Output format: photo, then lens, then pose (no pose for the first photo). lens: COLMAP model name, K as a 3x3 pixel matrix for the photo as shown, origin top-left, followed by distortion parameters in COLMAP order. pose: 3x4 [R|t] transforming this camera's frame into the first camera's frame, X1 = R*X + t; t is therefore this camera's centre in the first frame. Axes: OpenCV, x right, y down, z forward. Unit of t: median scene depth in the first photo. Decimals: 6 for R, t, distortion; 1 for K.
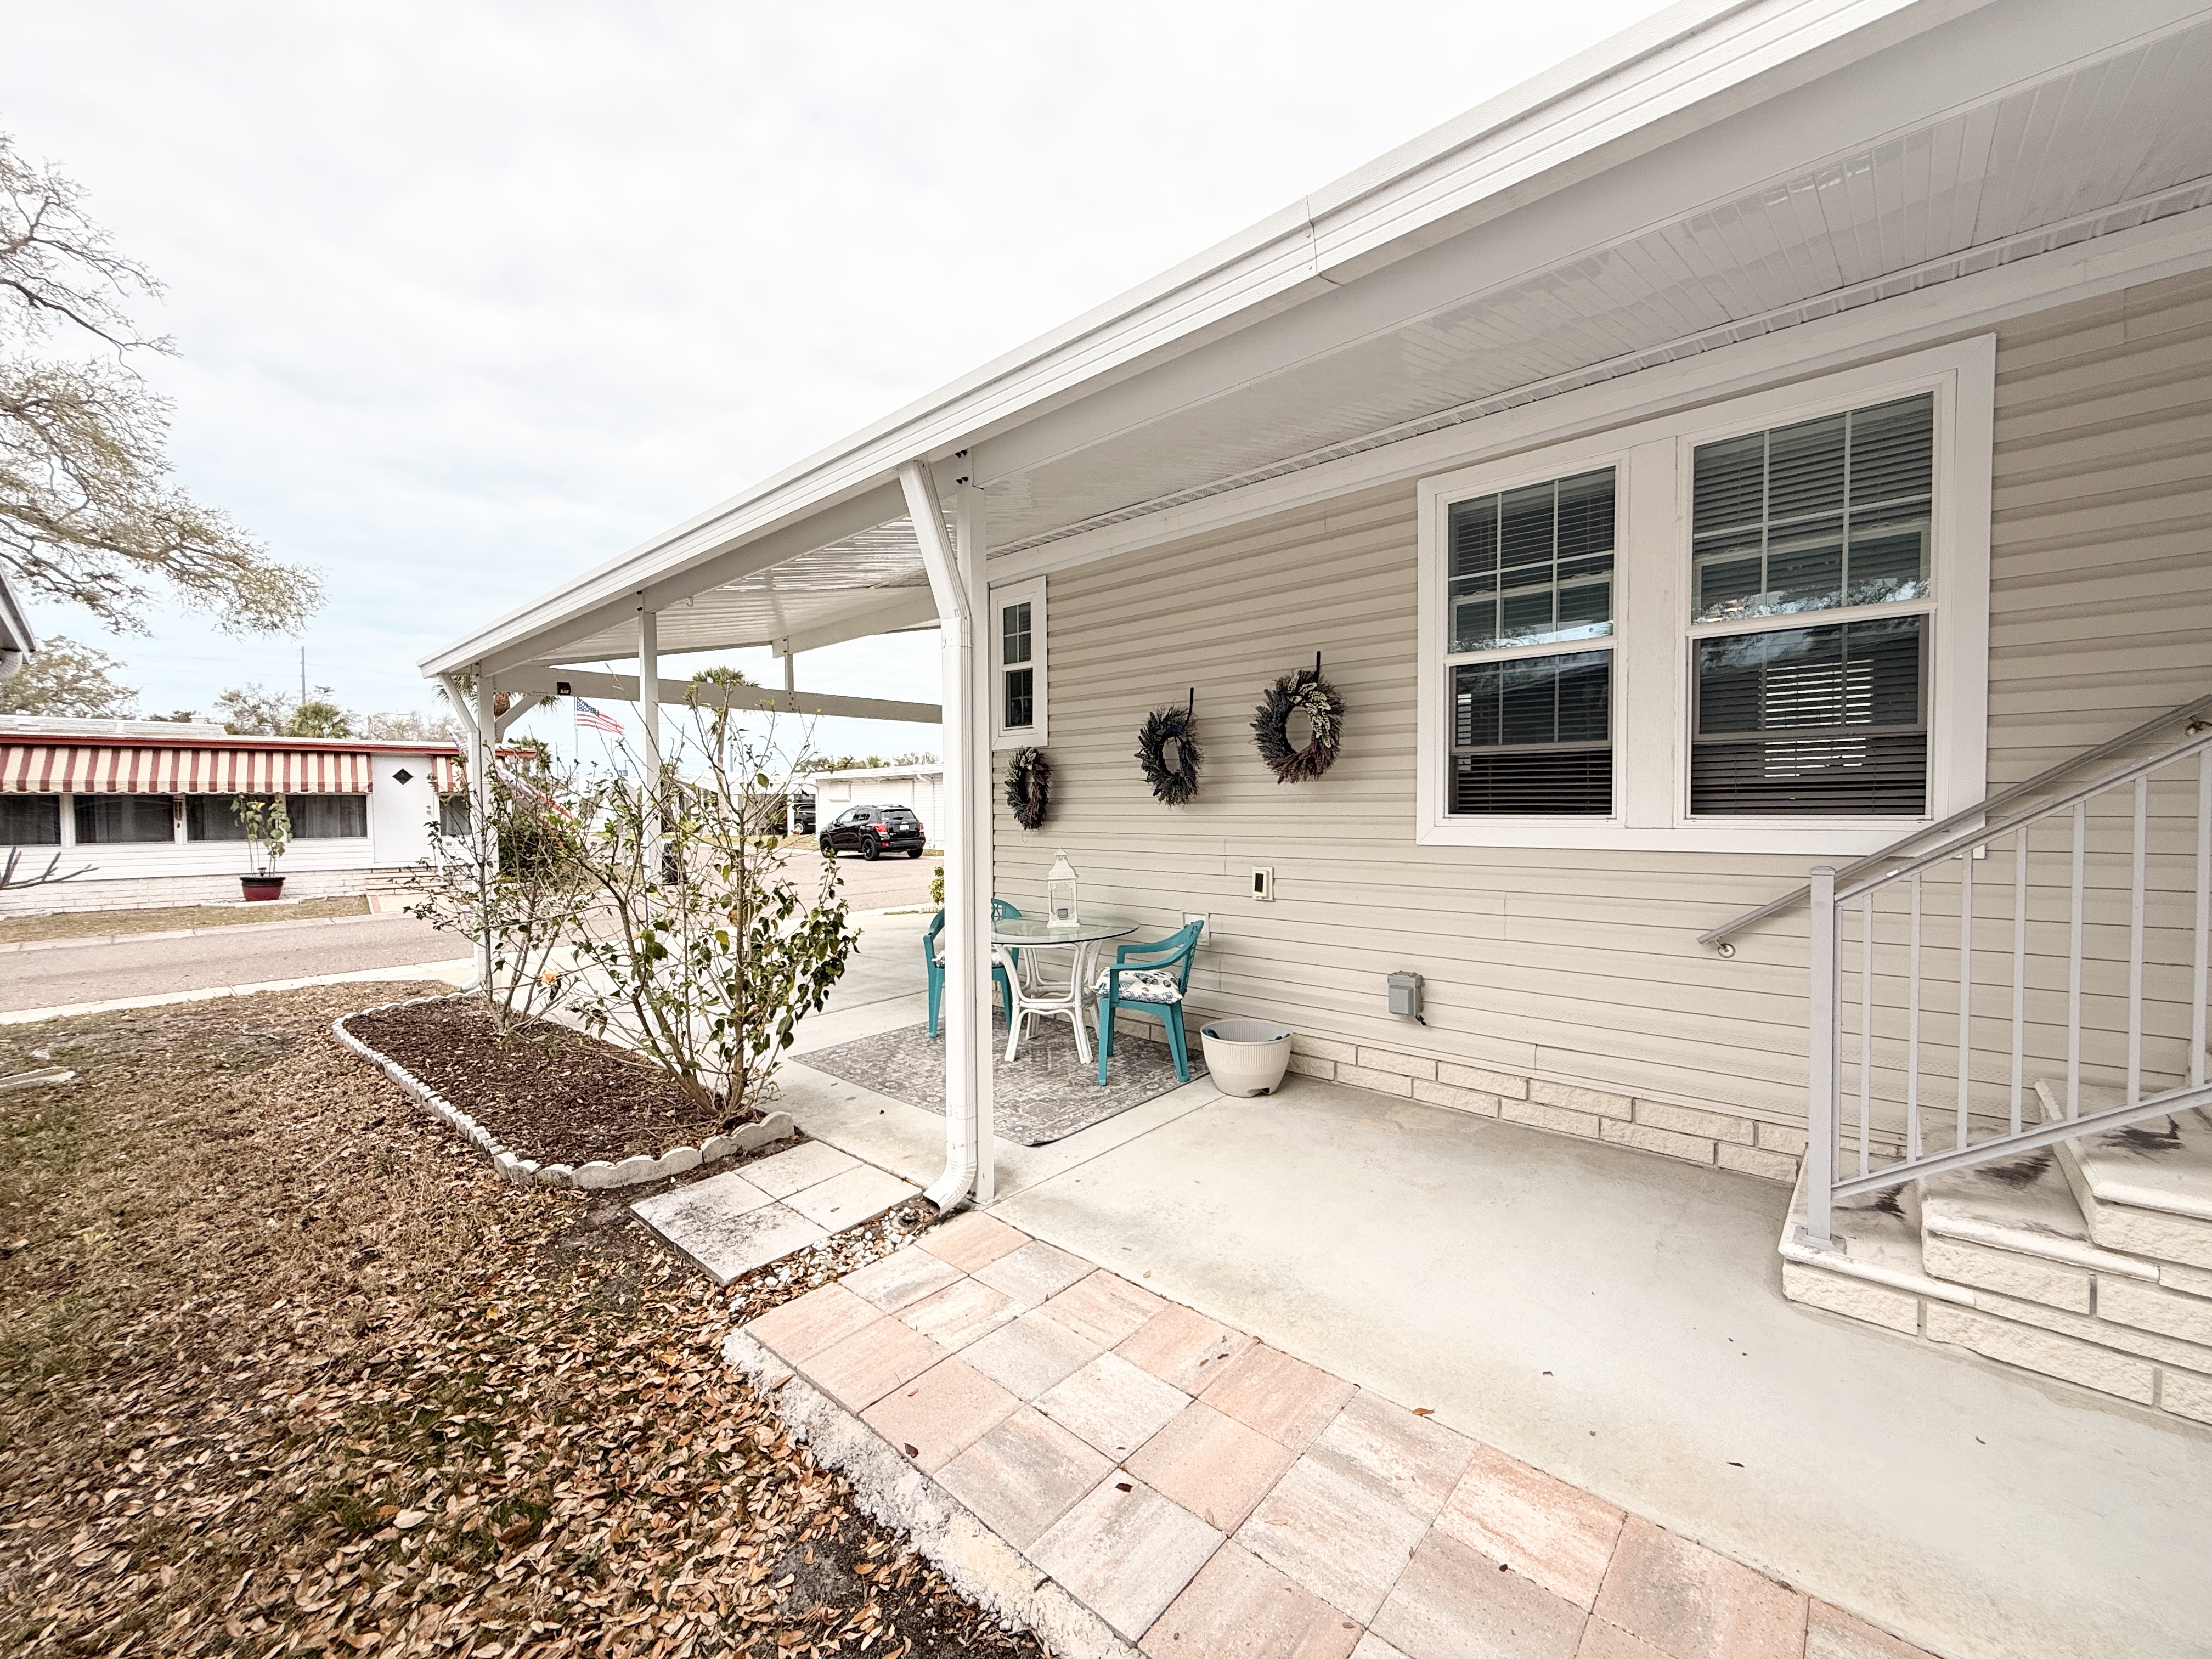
lens RADIAL K [[882.9, 0, 1100.6], [0, 882.9, 825.3], [0, 0, 1]] dist [0.000313, -0.000269]
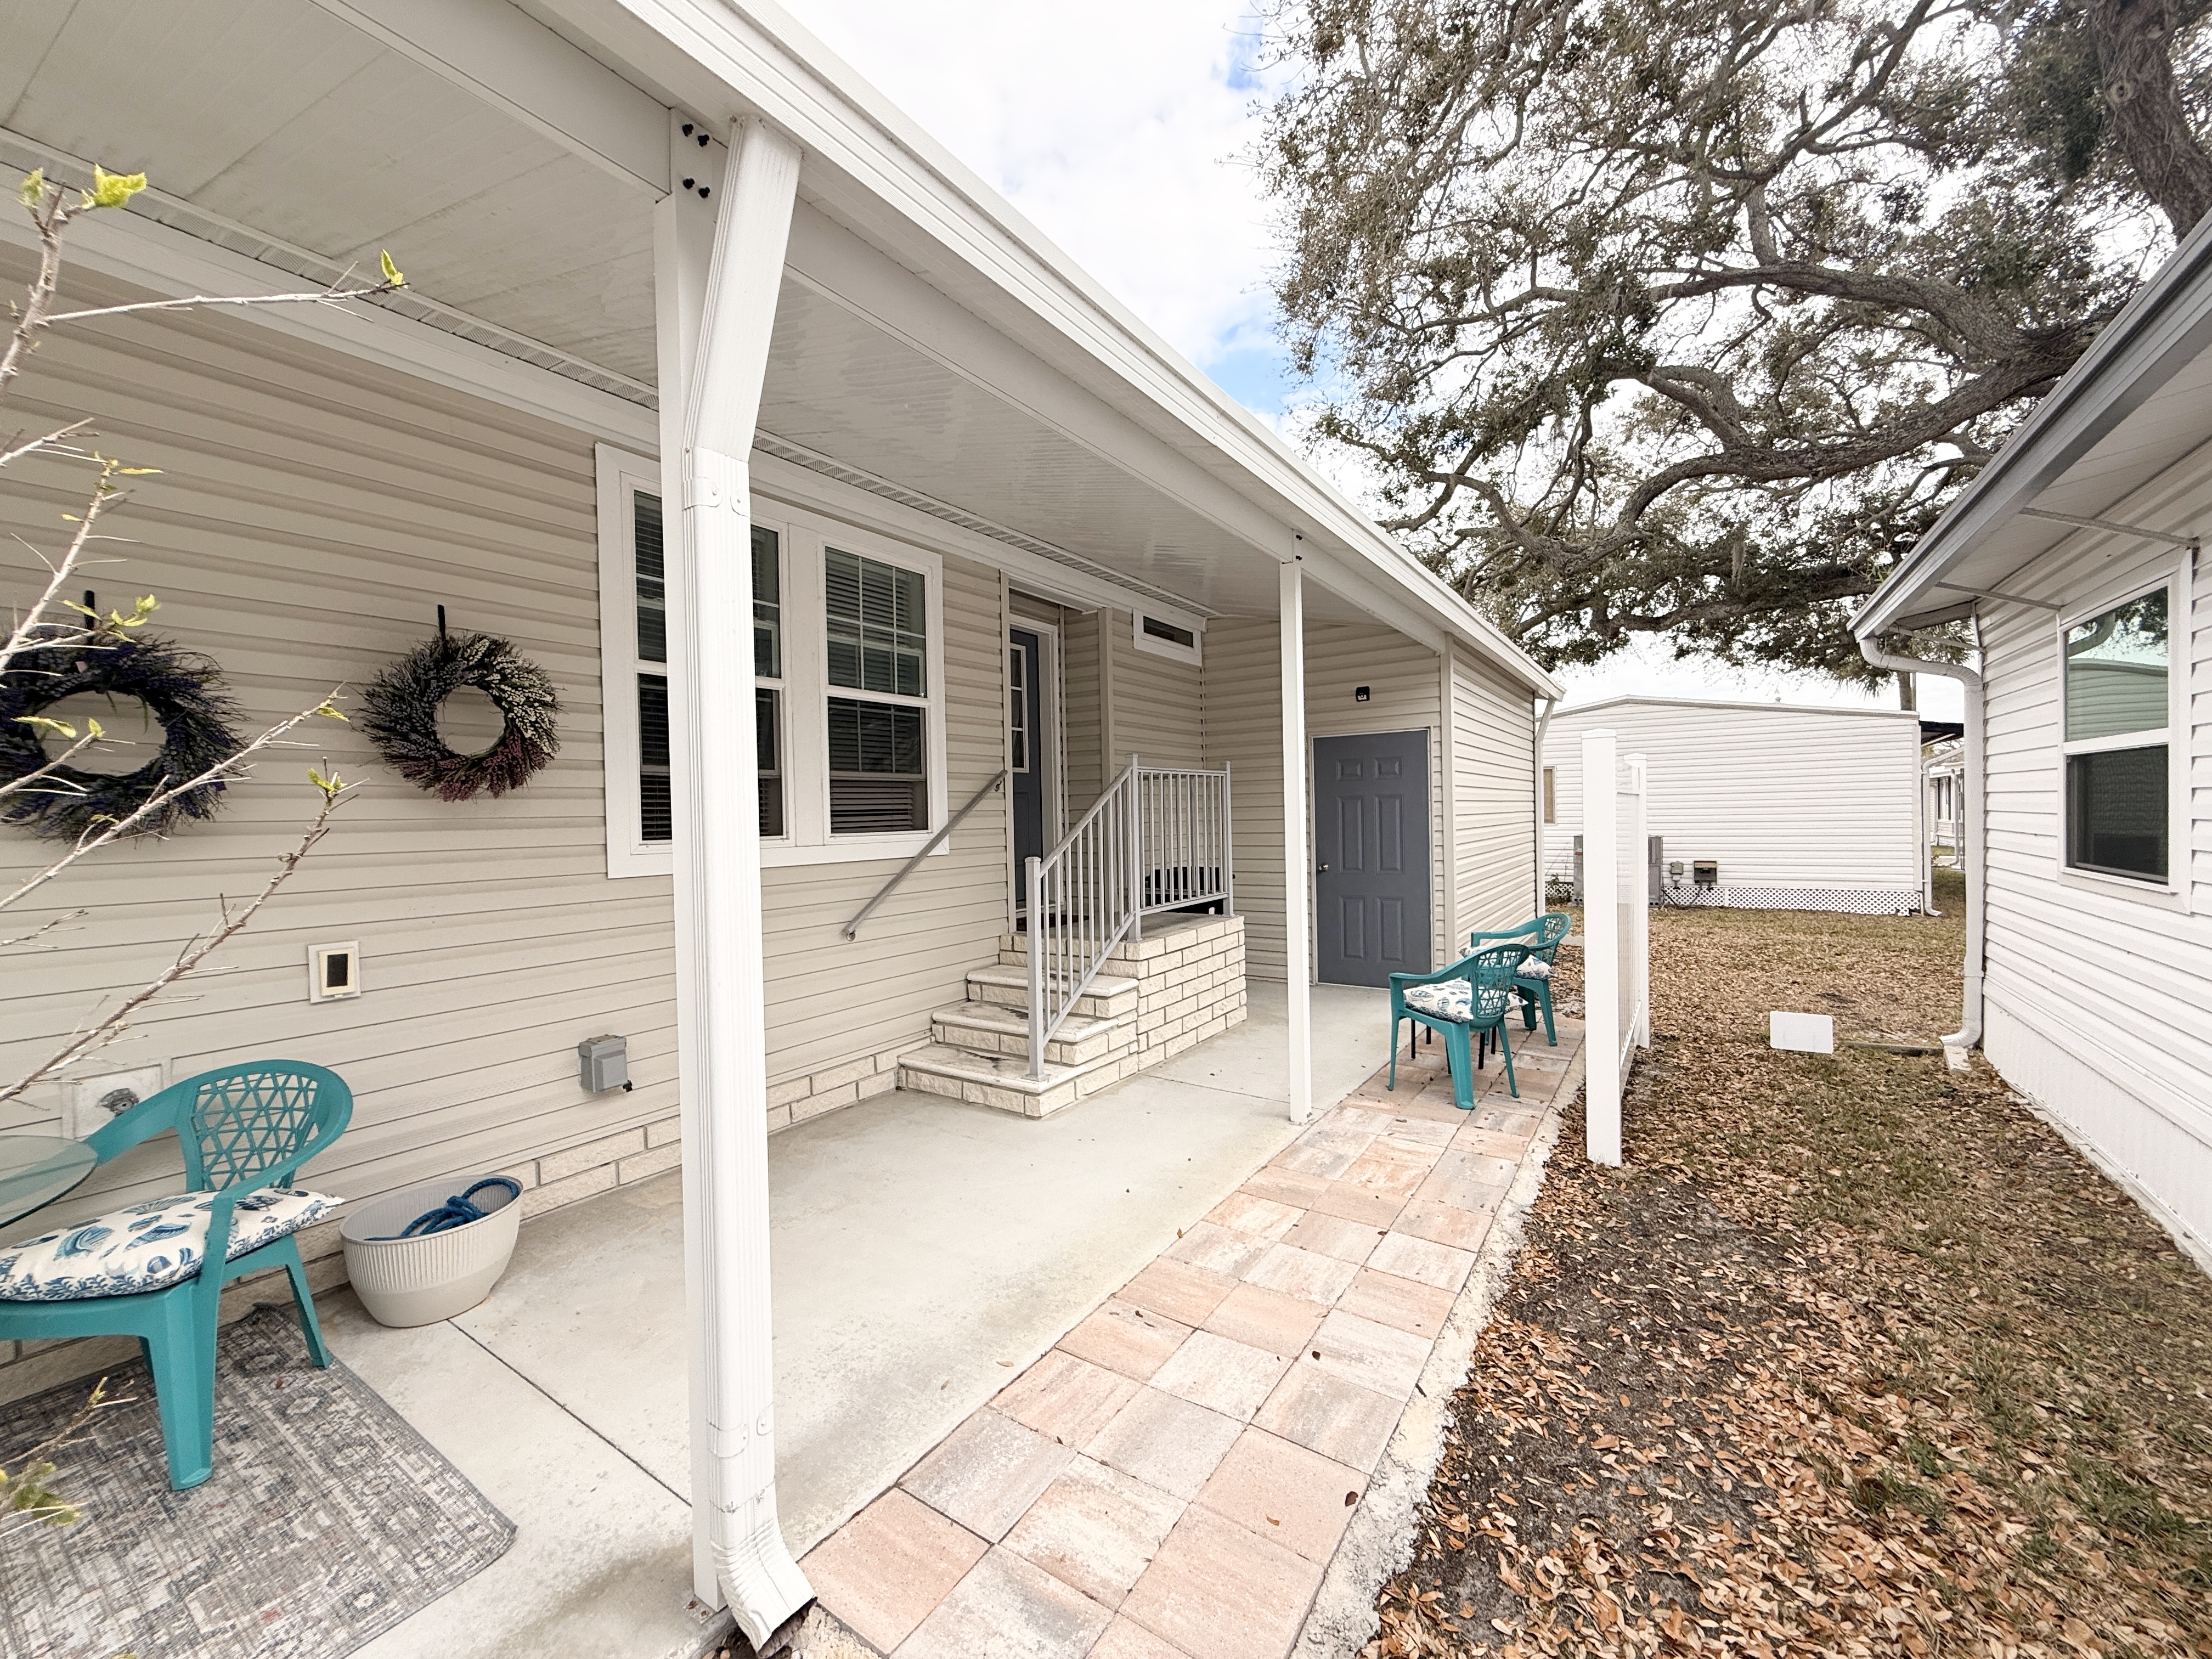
lens RADIAL K [[882.9, 0, 1101.9], [0, 882.9, 834.9], [0, 0, 1]] dist [0.000313, -0.000269]
pose [[-0.145612, -0.011222, 0.989278, -0.725275], [0.044833, 0.998834, 0.017929, -0.018790], [-0.988325, 0.046963, -0.144939, 0.900723]]
